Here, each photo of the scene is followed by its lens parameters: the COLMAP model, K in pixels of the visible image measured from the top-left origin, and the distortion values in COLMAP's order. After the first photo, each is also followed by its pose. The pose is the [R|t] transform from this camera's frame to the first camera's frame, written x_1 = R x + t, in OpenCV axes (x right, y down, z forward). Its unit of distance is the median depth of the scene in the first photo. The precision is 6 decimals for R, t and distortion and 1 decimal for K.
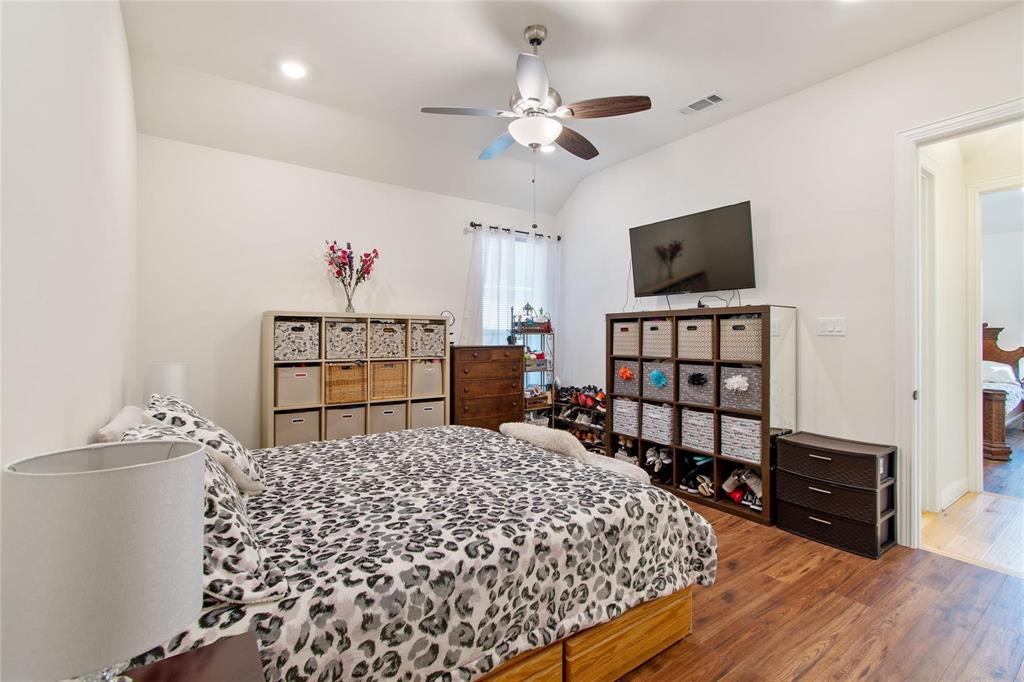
lens RADIAL K [[457.3, 0, 512.0], [0, 457.3, 341.0], [0, 0, 1]] dist [0.002237, 0.000825]
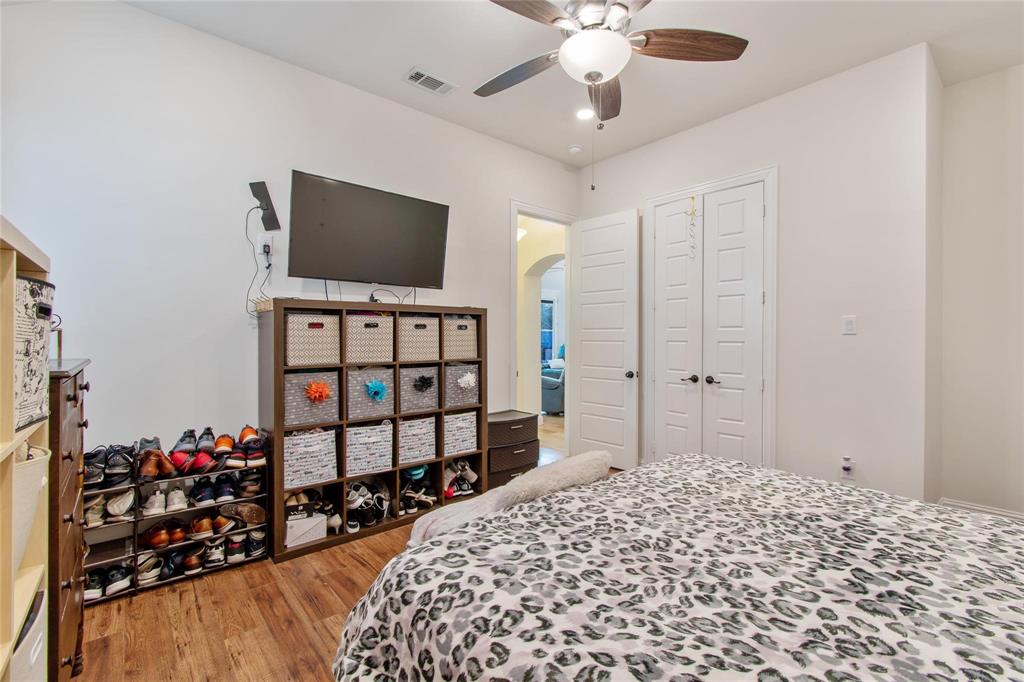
lens RADIAL K [[430.7, 0, 524.4], [0, 430.7, 341.1], [0, 0, 1]] dist [-0.009386, 0.000823]
pose [[-0.125182, -0.007742, 0.992104, -0.451809], [0.007300, 0.999935, 0.008724, -0.005078], [-0.992107, 0.008335, -0.125118, 0.892480]]
